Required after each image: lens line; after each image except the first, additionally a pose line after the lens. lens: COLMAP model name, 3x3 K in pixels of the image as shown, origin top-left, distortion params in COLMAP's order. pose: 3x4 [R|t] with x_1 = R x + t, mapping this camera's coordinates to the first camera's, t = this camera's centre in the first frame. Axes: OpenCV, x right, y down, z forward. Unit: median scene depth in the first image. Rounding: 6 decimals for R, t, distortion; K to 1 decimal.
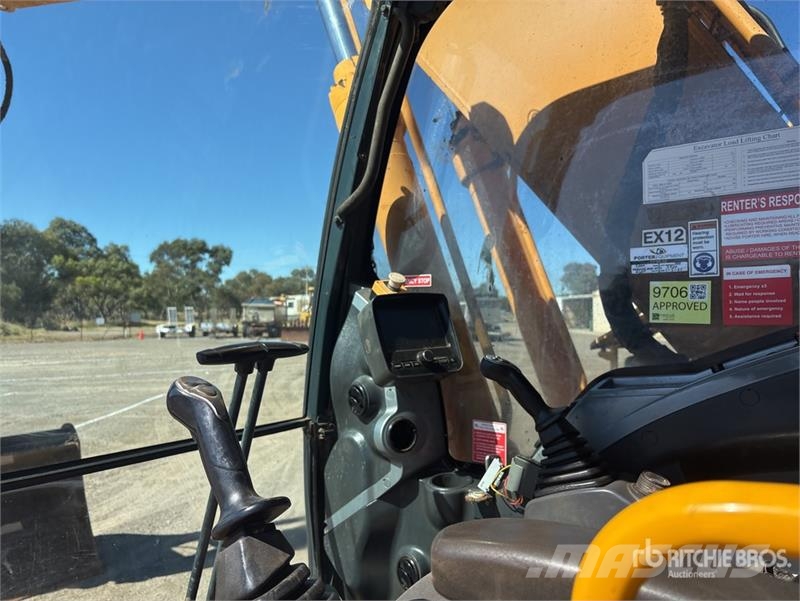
lens RADIAL K [[604.0, 0, 403.8], [0, 604.0, 303.8], [0, 0, 1]] dist [0.050105, -0.051728]
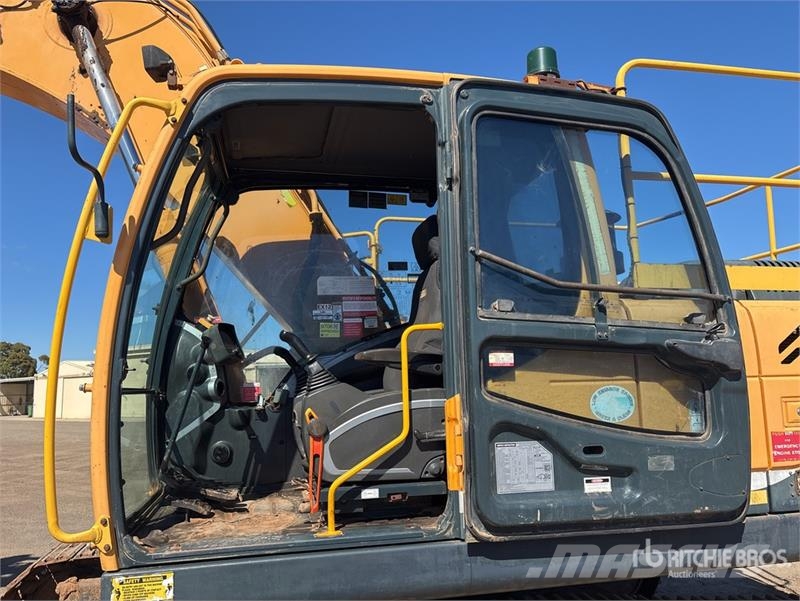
lens RADIAL K [[604.0, 0, 401.3], [0, 604.0, 301.2], [0, 0, 1]] dist [0.050105, -0.051728]
pose [[0.659720, 0.087474, 0.746404, -0.025203], [0.019144, 0.990924, -0.133051, 0.004277], [-0.751268, 0.102066, 0.652058, -0.019411]]
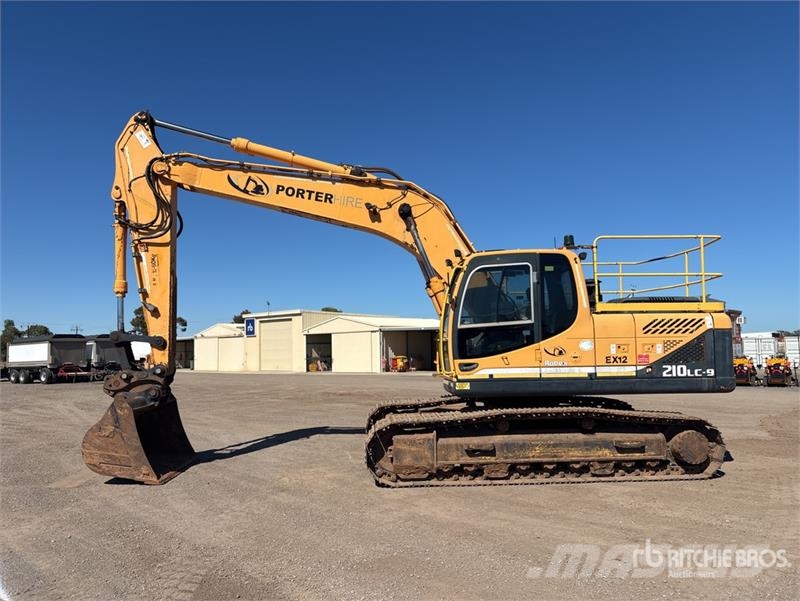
lens RADIAL K [[604.0, 0, 402.6], [0, 604.0, 306.5], [0, 0, 1]] dist [0.050105, -0.051728]
pose [[0.769987, 0.032802, 0.637216, -0.097204], [0.011509, 0.997801, -0.065271, 0.005479], [-0.637956, 0.057592, 0.767916, -0.075940]]
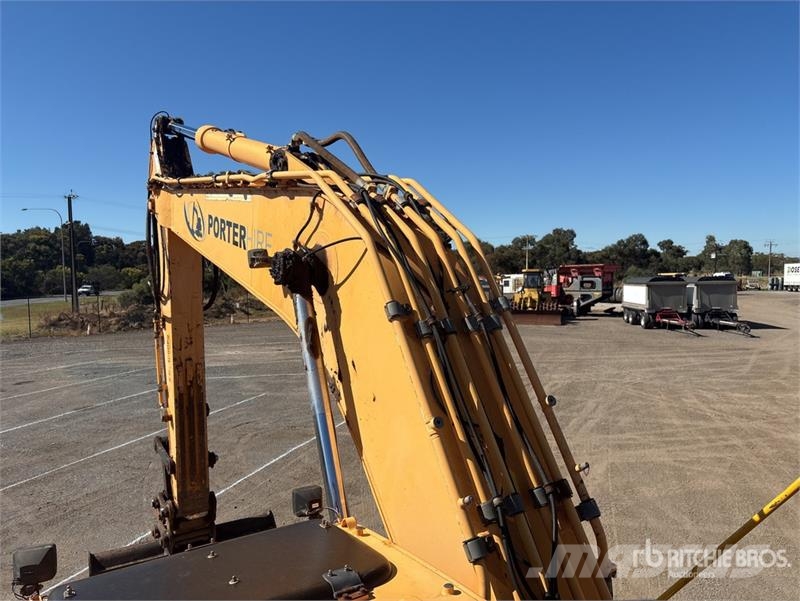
lens RADIAL K [[604.0, 0, 402.6], [0, 604.0, 305.1], [0, 0, 1]] dist [0.050105, -0.051728]
pose [[0.932282, 0.012211, -0.361526, 0.014627], [0.012885, 0.997675, 0.066924, -0.026457], [0.361503, -0.067051, 0.929957, -0.006695]]
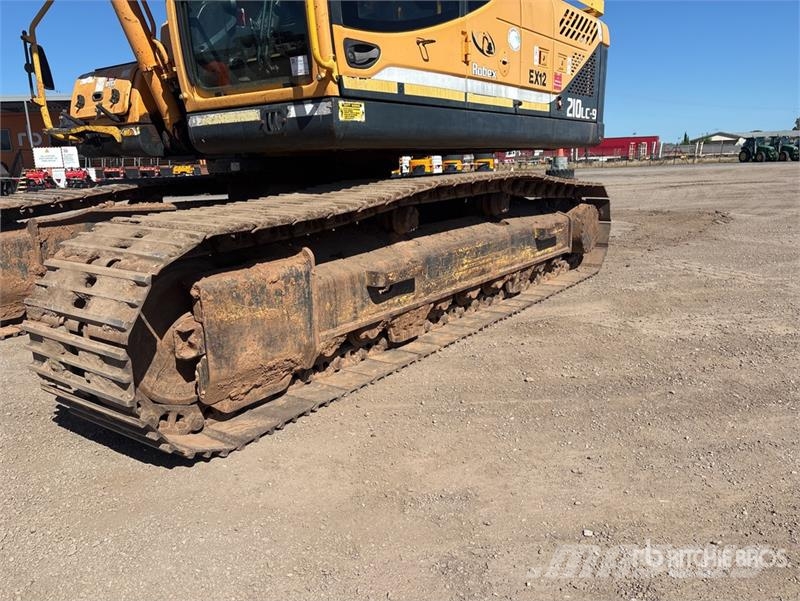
lens RADIAL K [[604.0, 0, 398.1], [0, 604.0, 306.8], [0, 0, 1]] dist [0.050105, -0.051728]
pose [[-0.010468, -0.230895, 0.972922, -0.054143], [0.021690, 0.972694, 0.231074, 0.017120], [-0.999710, 0.023522, -0.005174, 0.007329]]
